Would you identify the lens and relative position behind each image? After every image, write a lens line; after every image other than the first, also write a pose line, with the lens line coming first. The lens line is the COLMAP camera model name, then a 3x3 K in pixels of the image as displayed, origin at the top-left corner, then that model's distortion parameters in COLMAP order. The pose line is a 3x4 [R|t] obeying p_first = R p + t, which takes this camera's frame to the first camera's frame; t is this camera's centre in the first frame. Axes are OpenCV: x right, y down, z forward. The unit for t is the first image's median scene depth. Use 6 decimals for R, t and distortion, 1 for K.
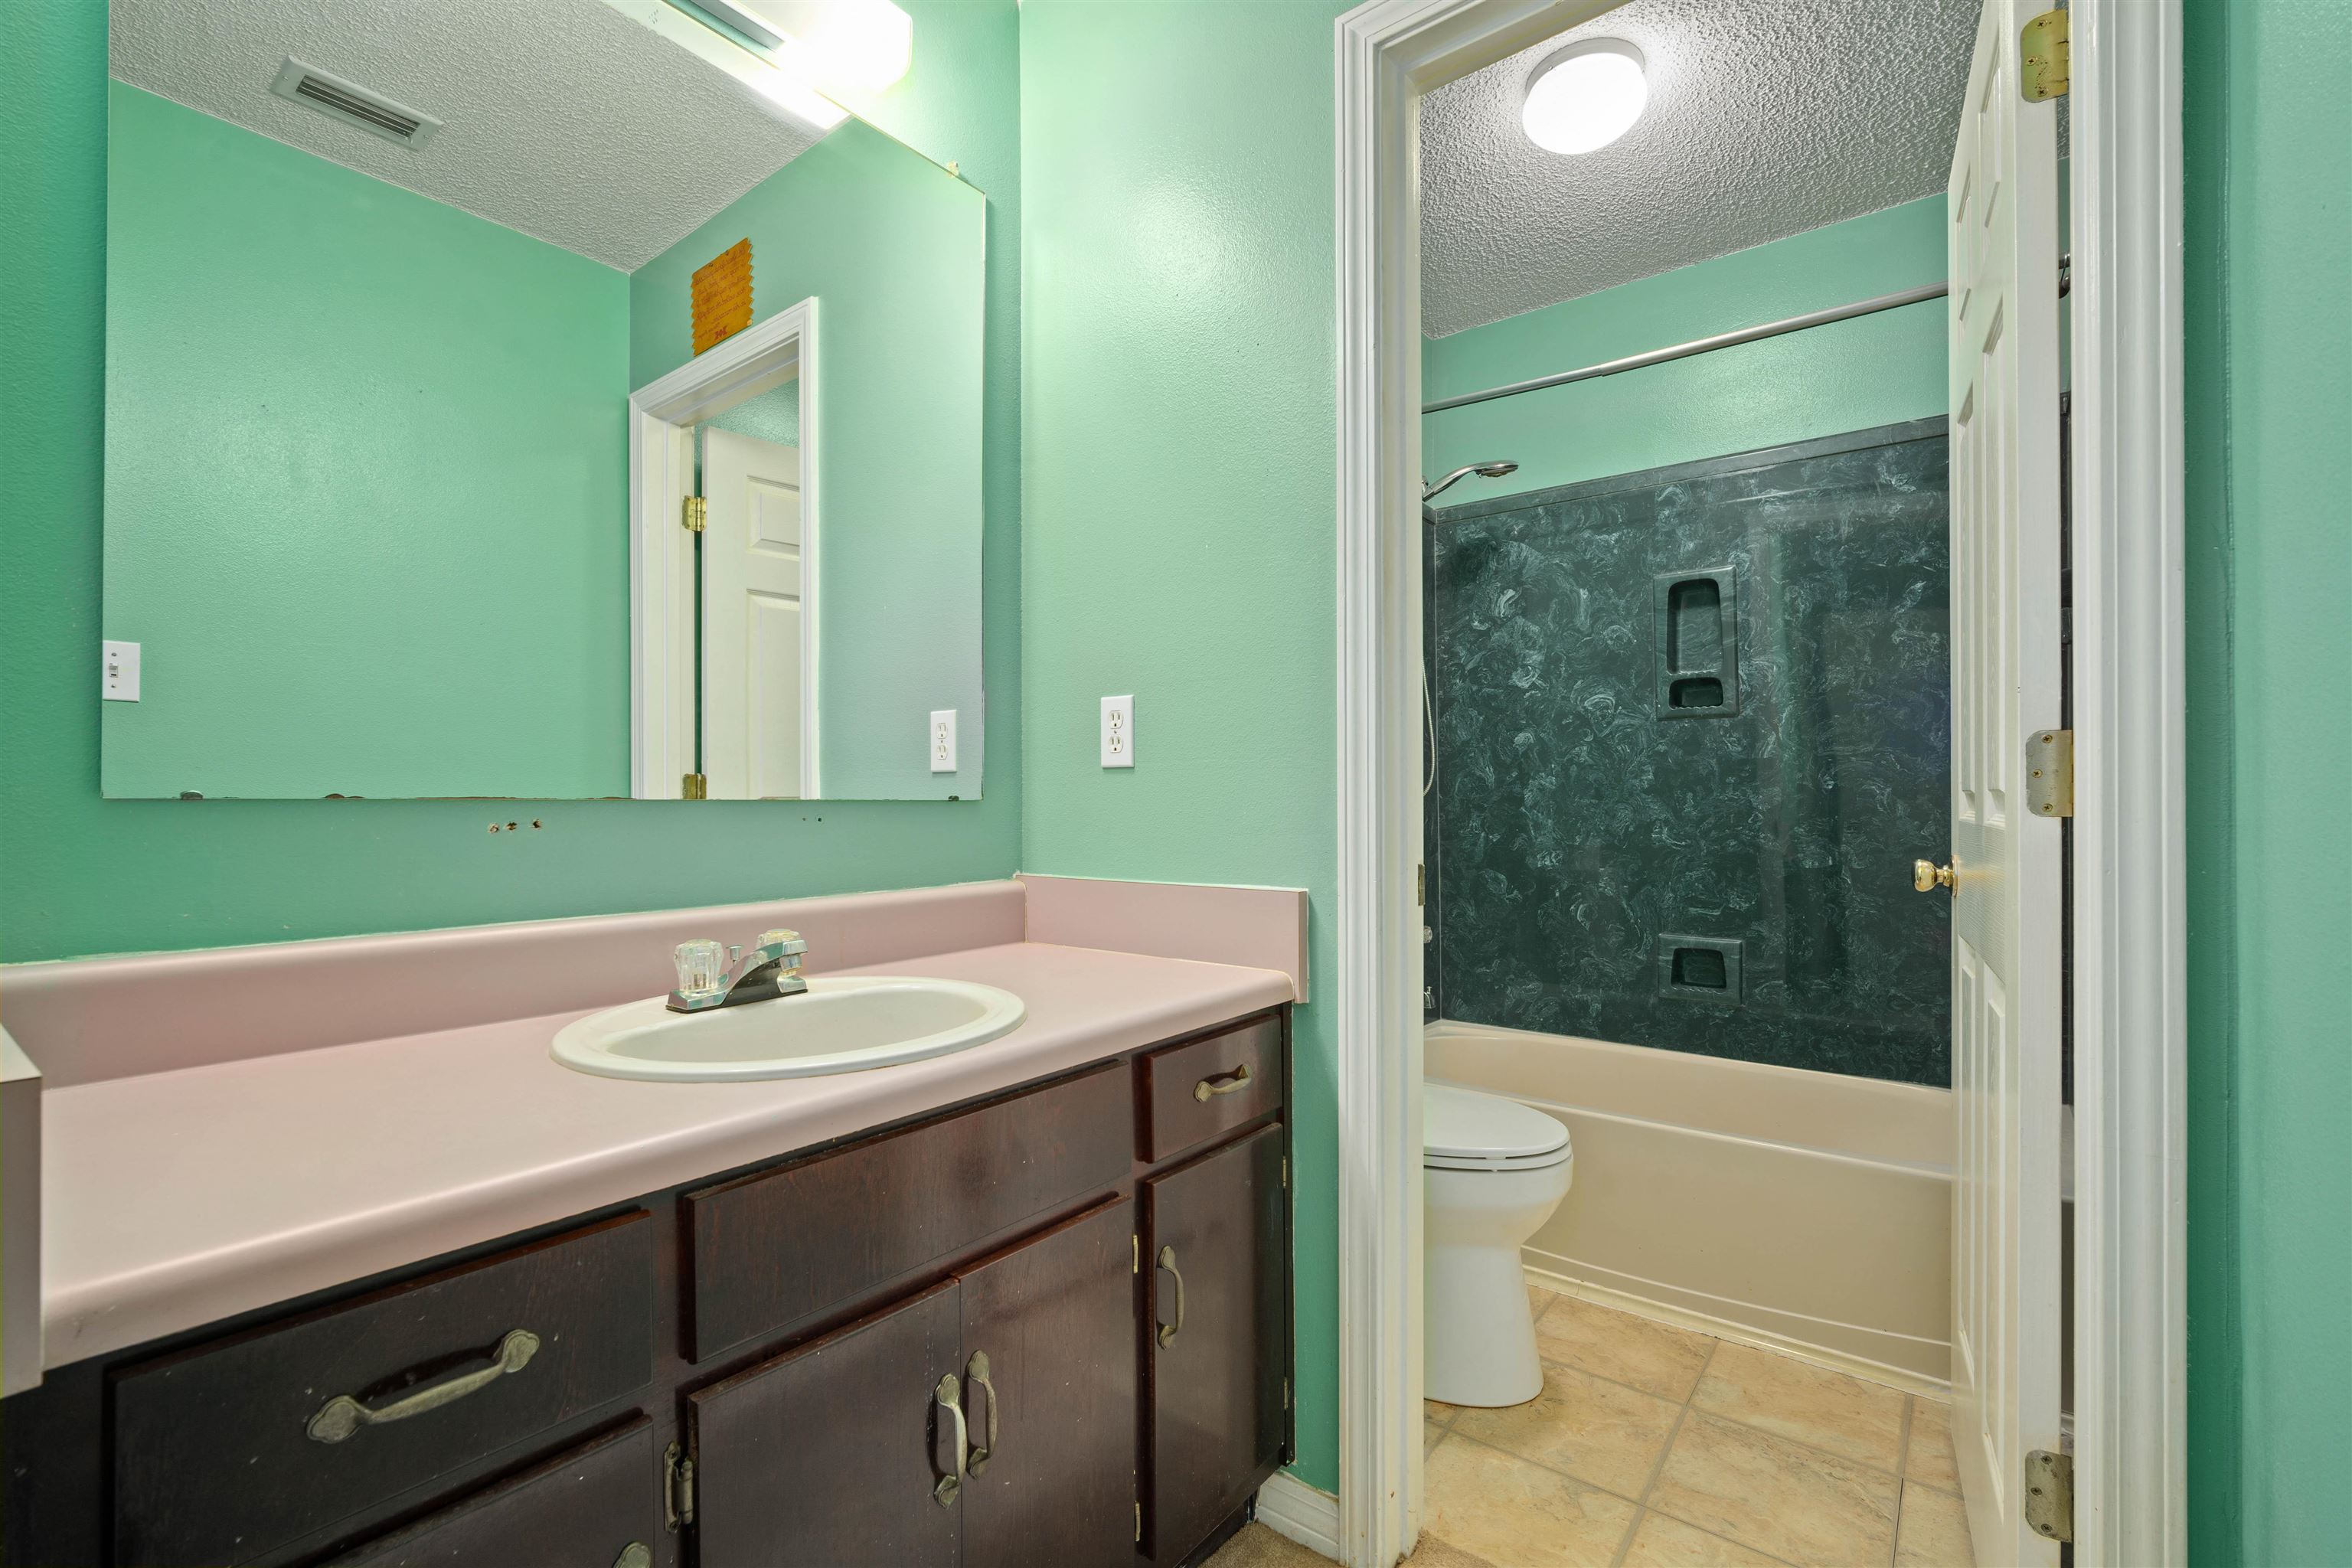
lens RADIAL K [[1035.8, 0, 1178.7], [0, 1035.8, 789.7], [0, 0, 1]] dist [0.002290, 0.000036]
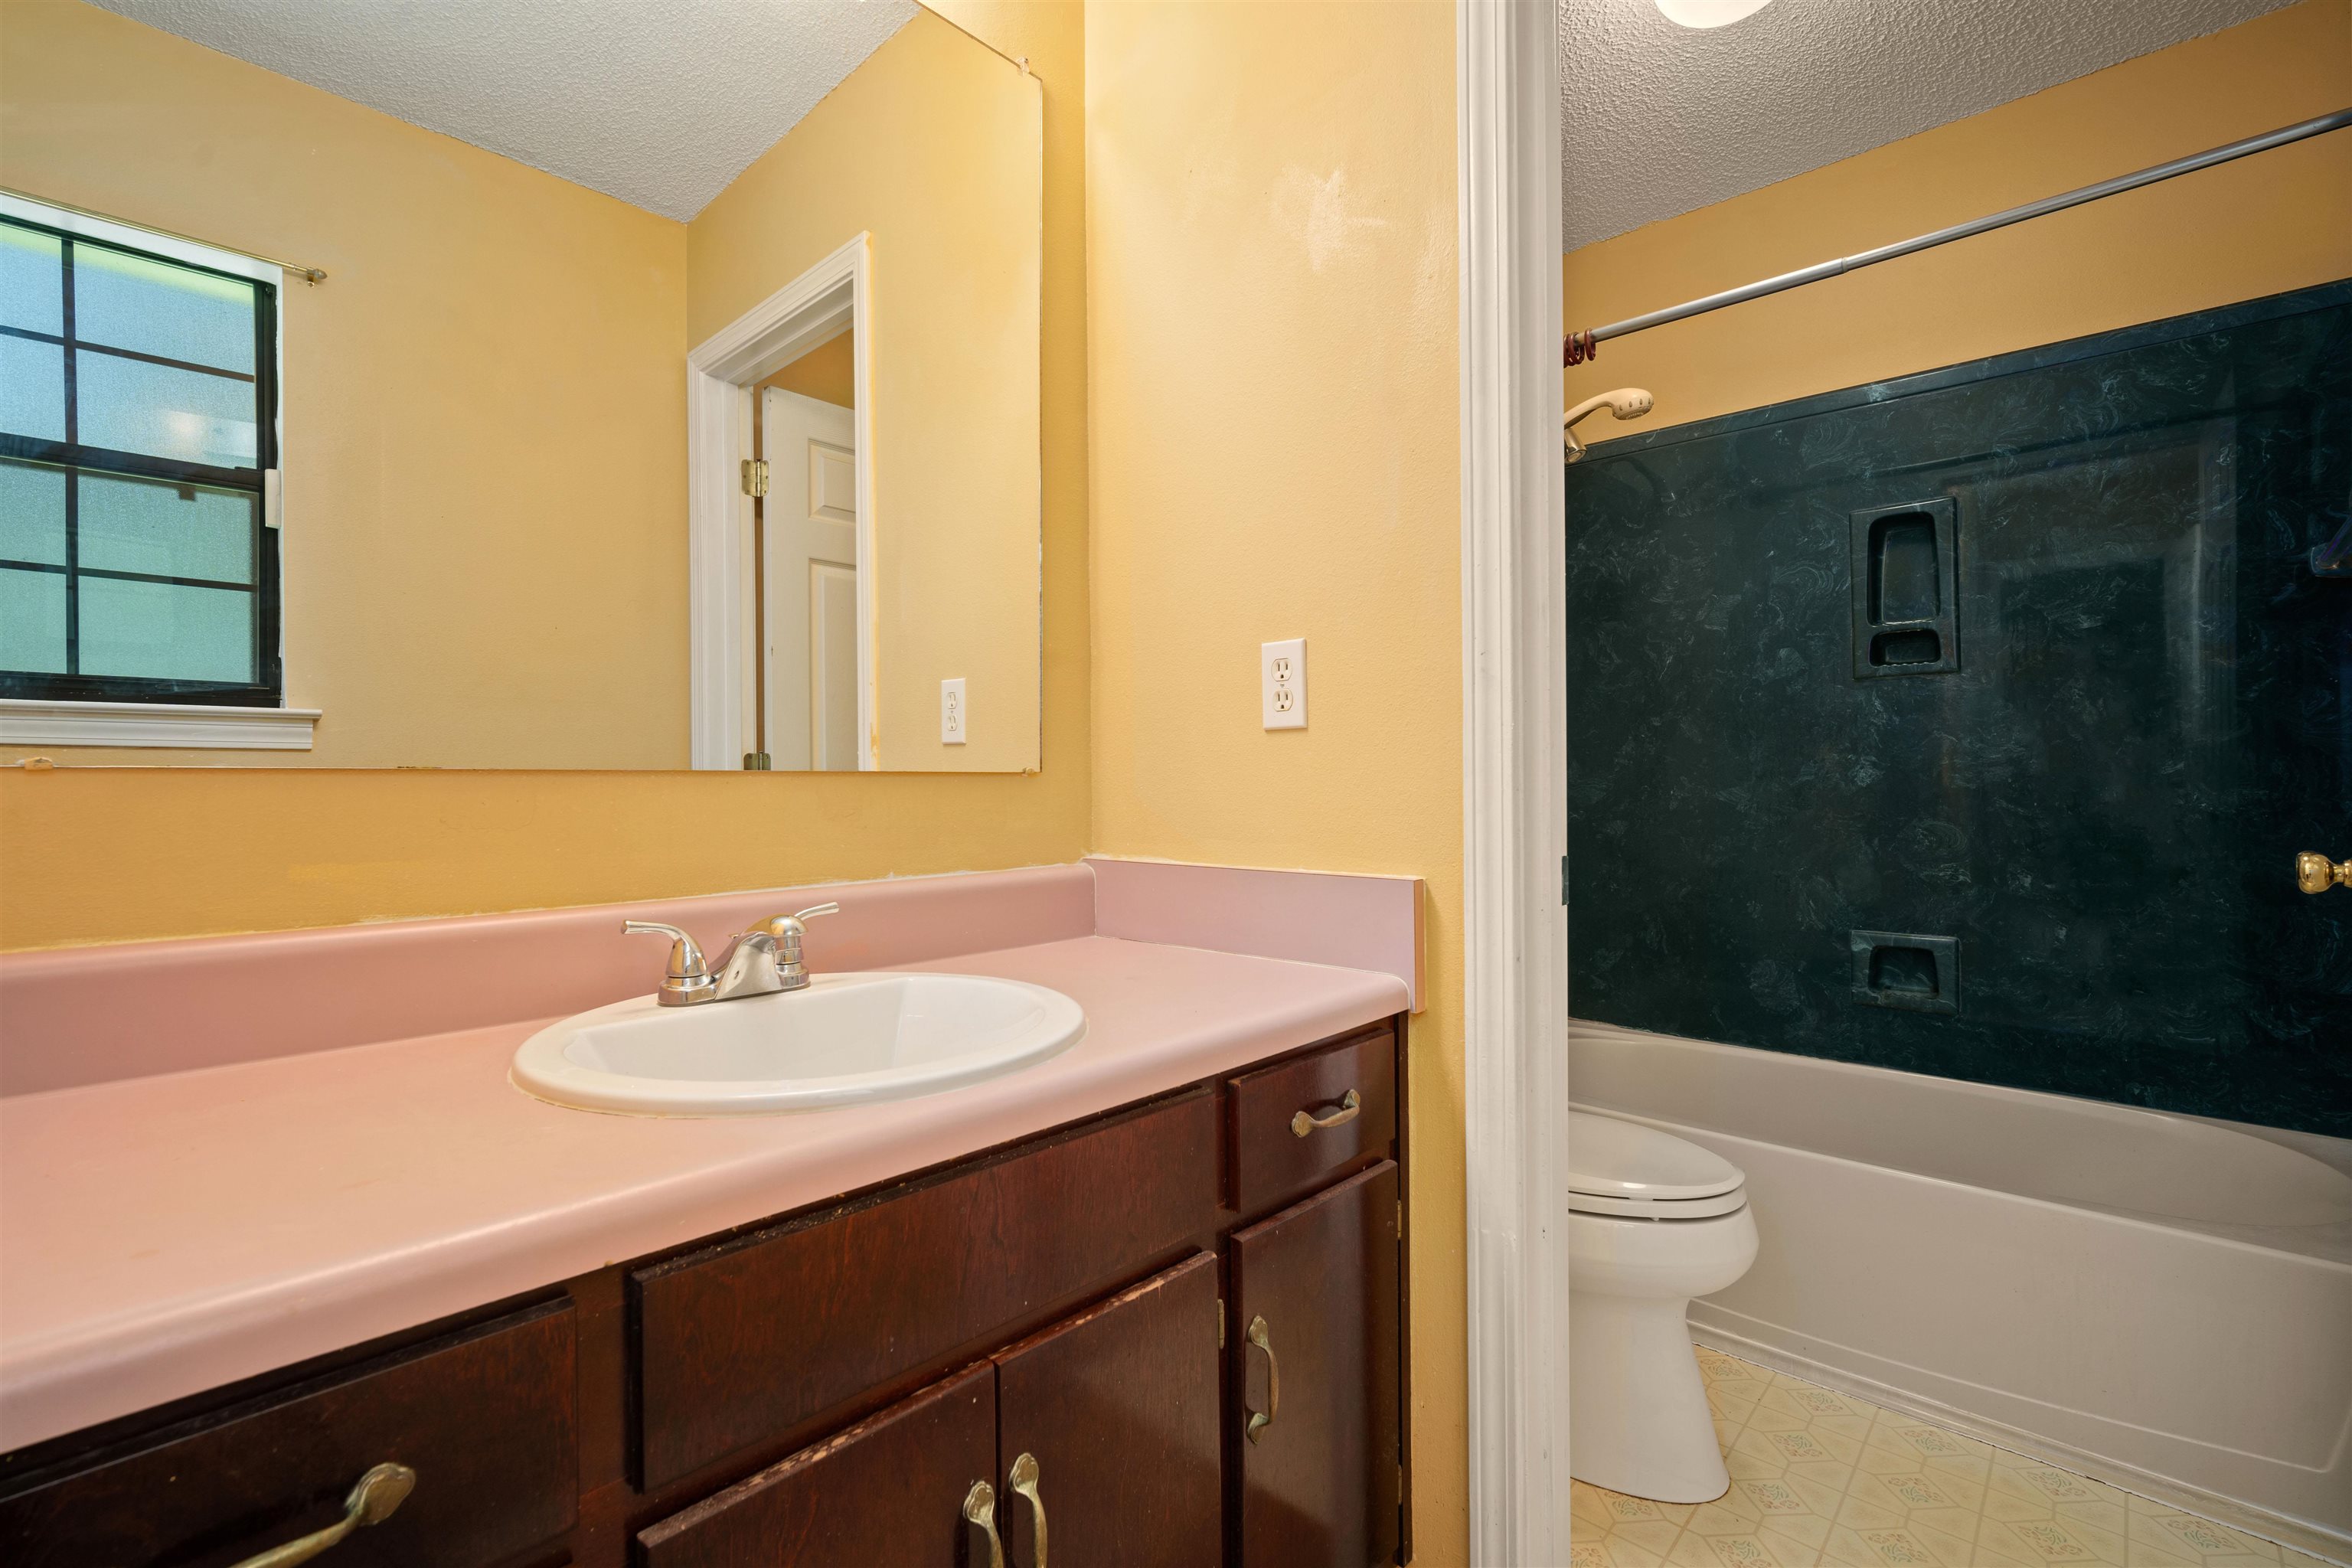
lens RADIAL K [[1035.8, 0, 1164.8], [0, 1035.8, 785.7], [0, 0, 1]] dist [0.002290, 0.000036]
pose [[0.991855, -0.006739, -0.127194, 0.020483], [0.008511, 0.999874, 0.013396, 0.001373], [0.127088, -0.014369, 0.991787, 0.130846]]
